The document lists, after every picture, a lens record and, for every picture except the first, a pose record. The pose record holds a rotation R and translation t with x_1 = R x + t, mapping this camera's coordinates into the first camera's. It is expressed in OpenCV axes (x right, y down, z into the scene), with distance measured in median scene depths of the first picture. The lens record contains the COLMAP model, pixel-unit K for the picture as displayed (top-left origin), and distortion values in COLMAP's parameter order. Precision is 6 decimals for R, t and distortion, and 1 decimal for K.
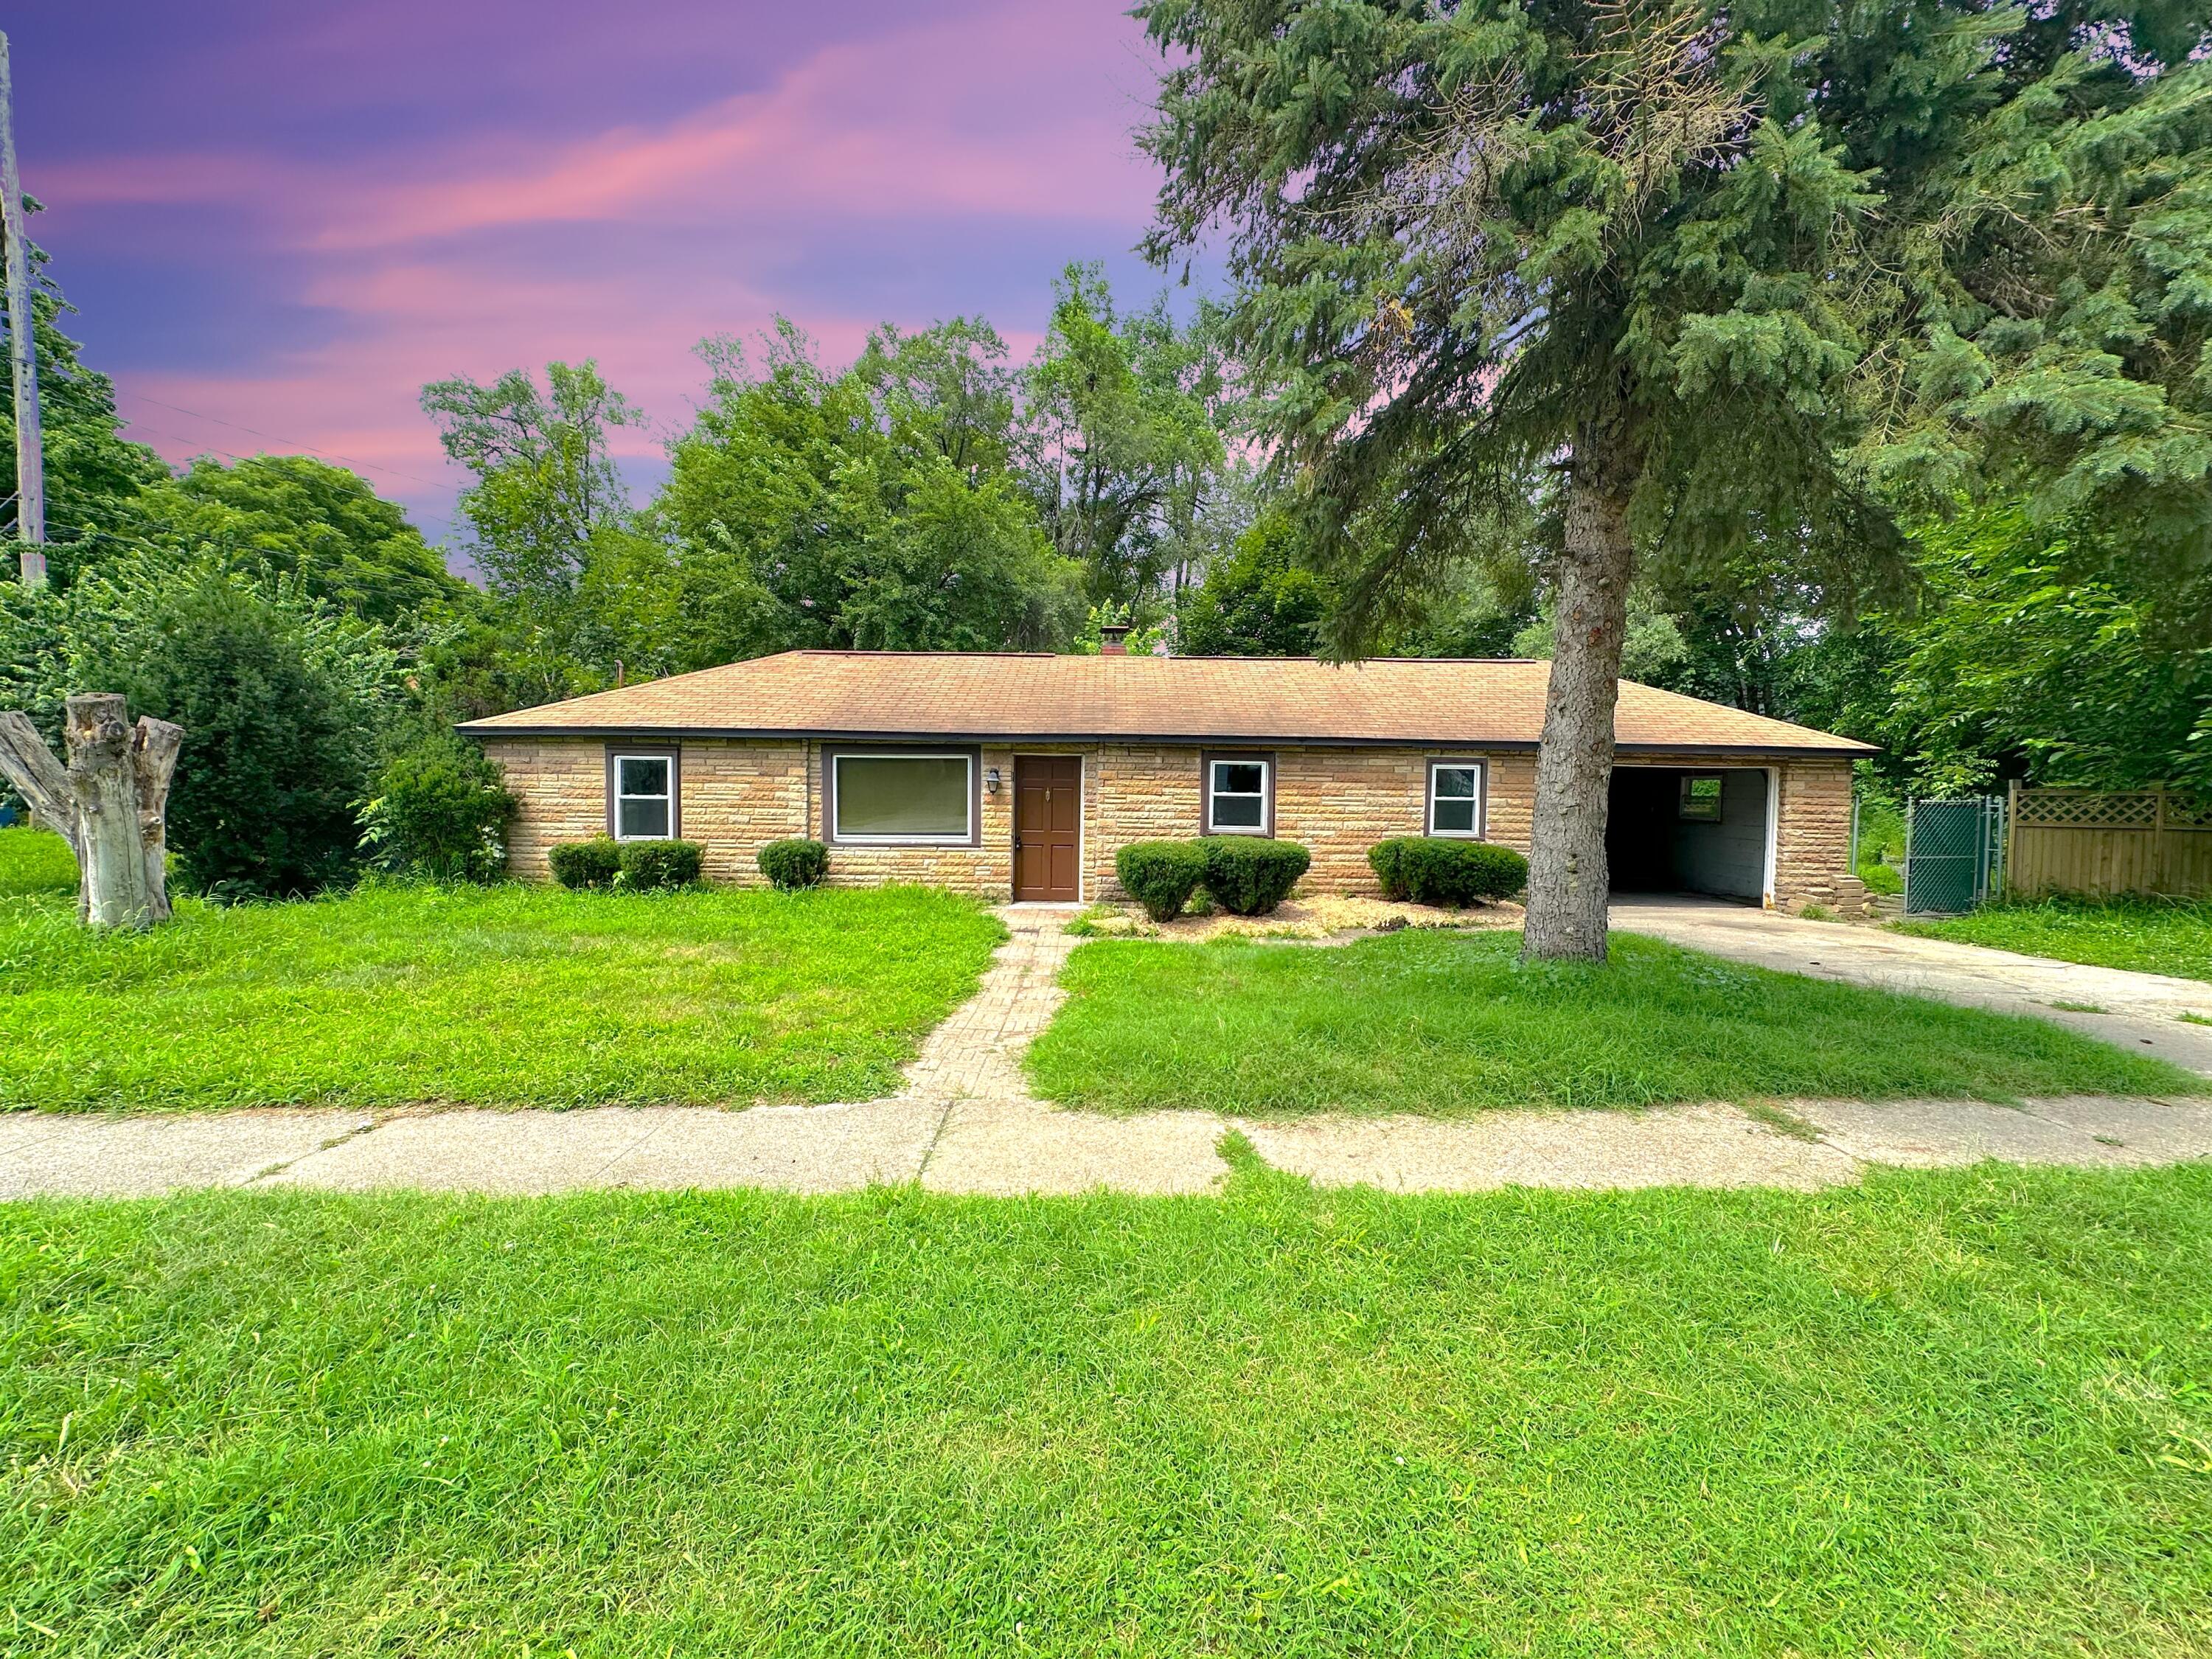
lens RADIAL K [[859.1, 0, 1106.0], [0, 859.1, 829.5], [0, 0, 1]] dist [0.000503, 0.000073]
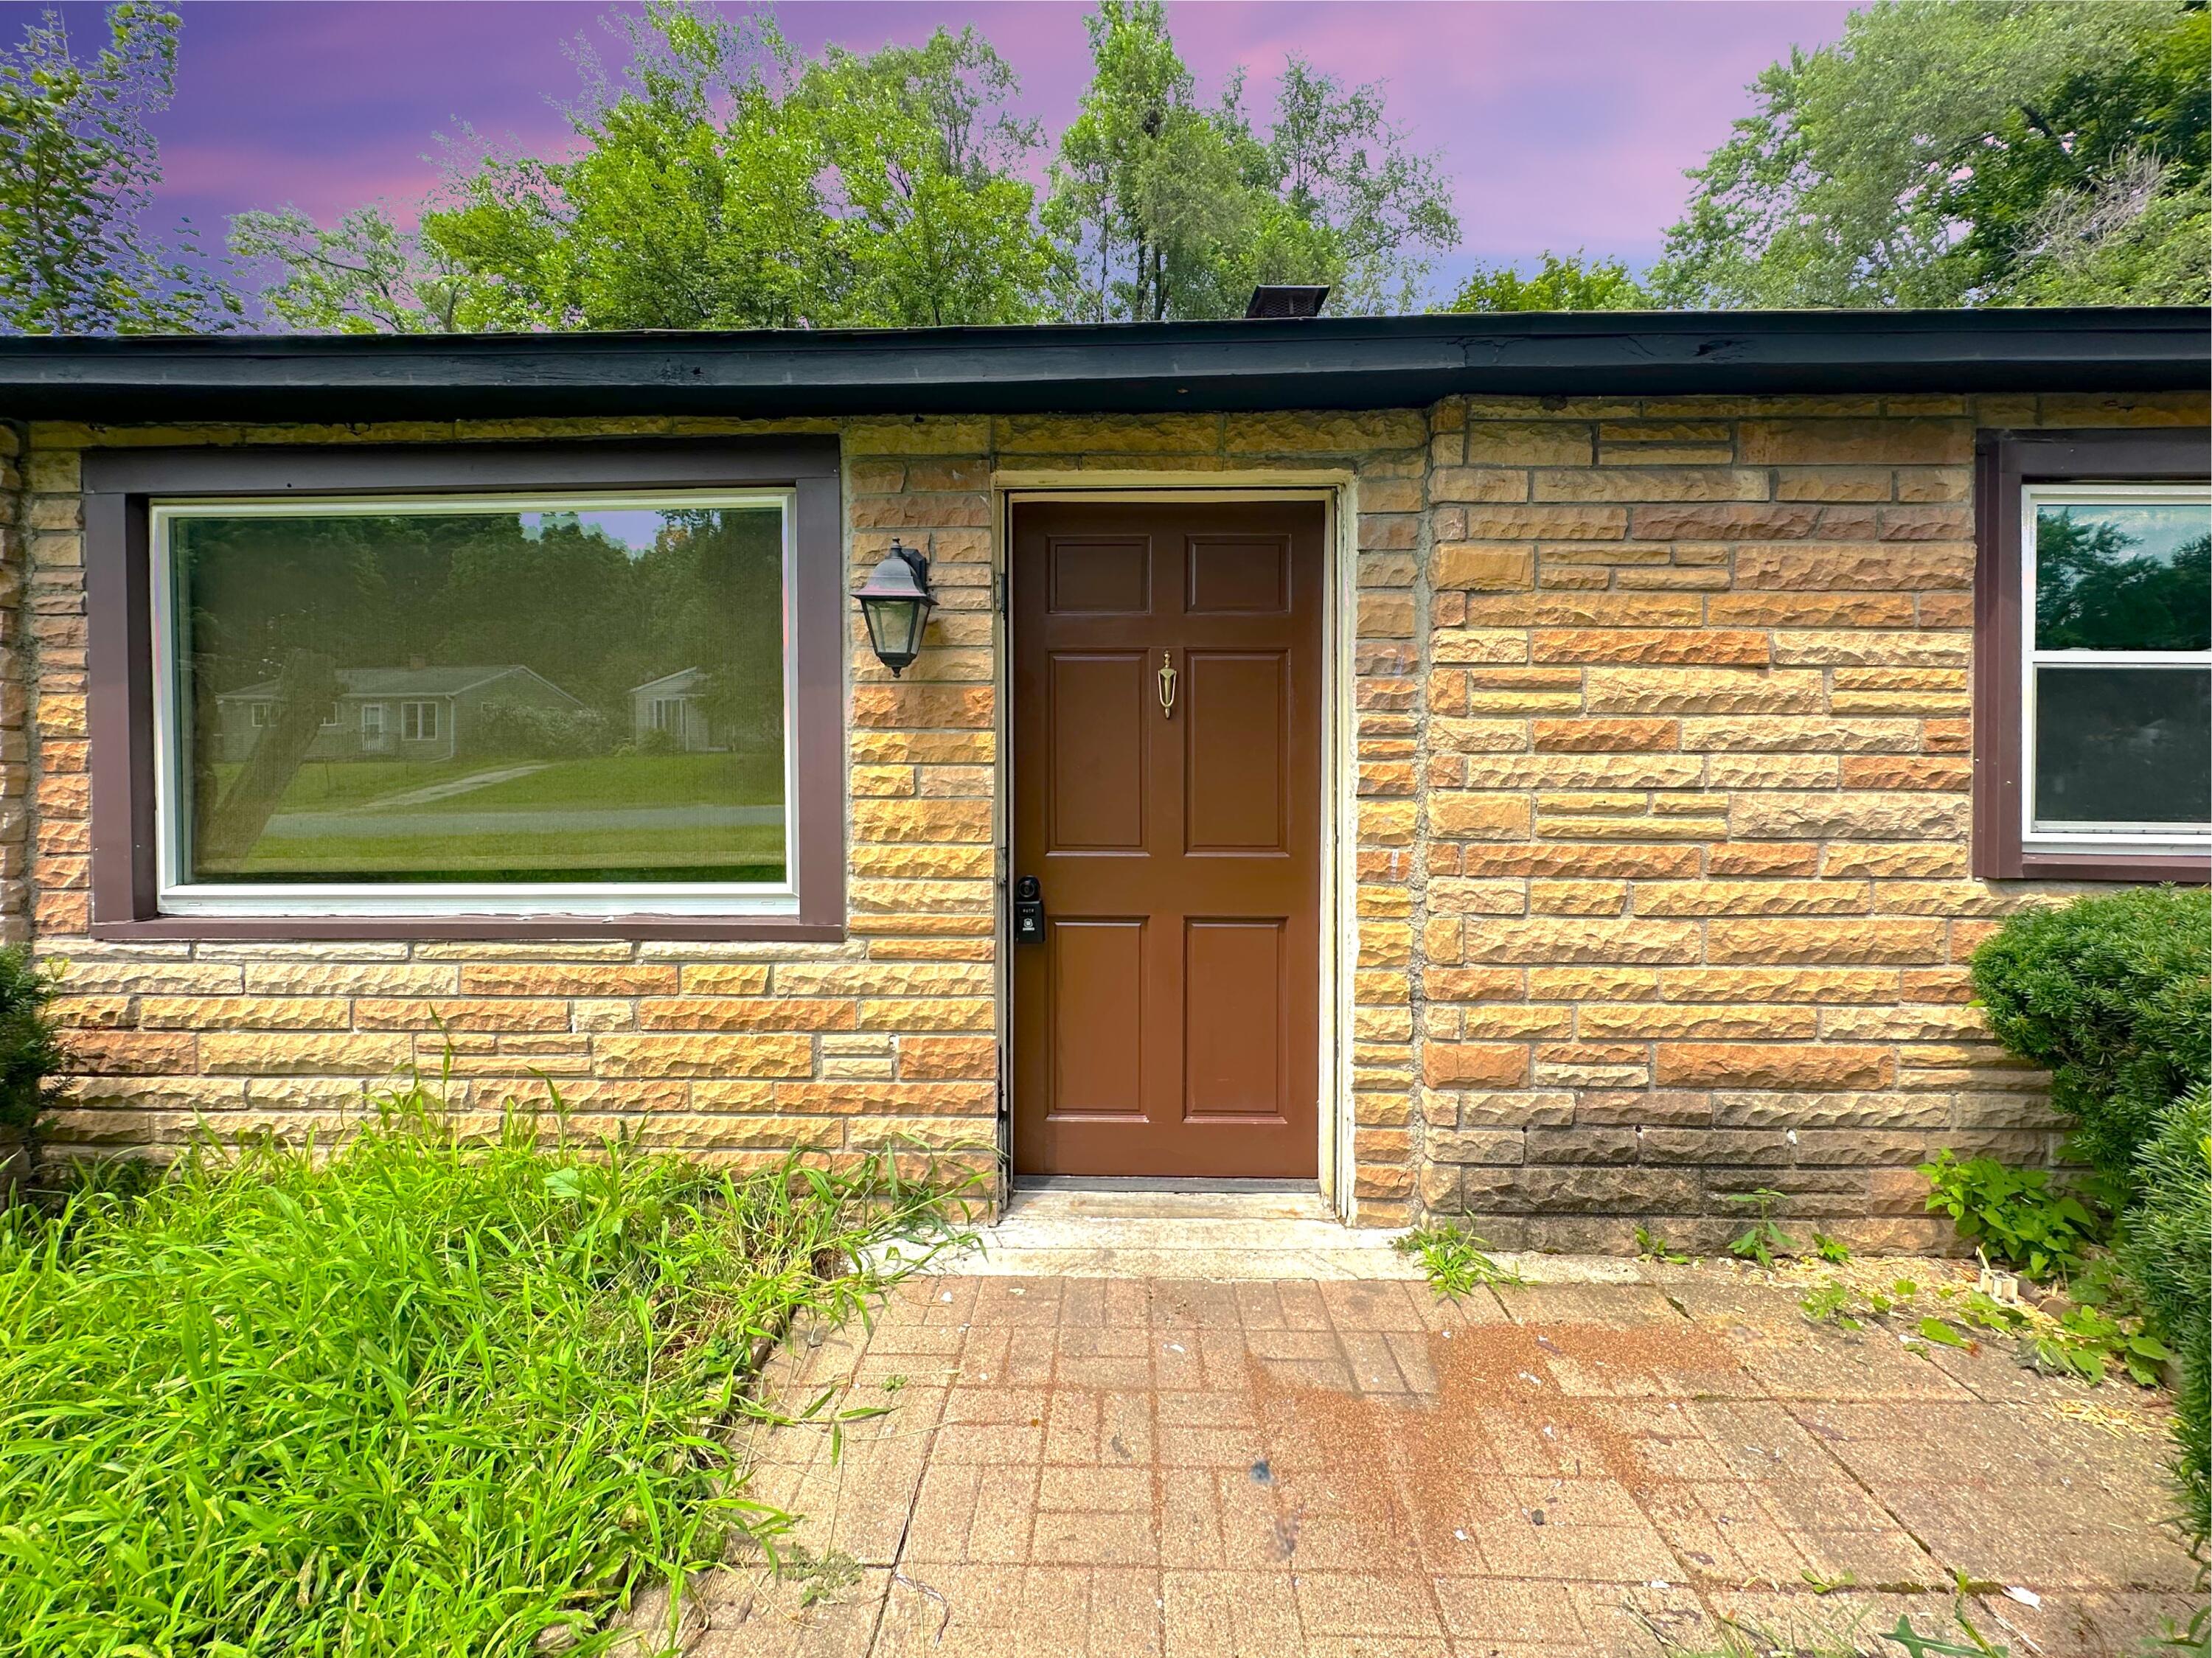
lens RADIAL K [[901.1, 0, 1120.8], [0, 901.1, 771.8], [0, 0, 1]] dist [-0.001018, -0.000031]
pose [[0.999754, -0.011686, -0.018850, -0.076537], [0.010859, 0.998998, -0.043407, -0.009165], [0.019338, 0.043192, 0.998880, 0.790660]]
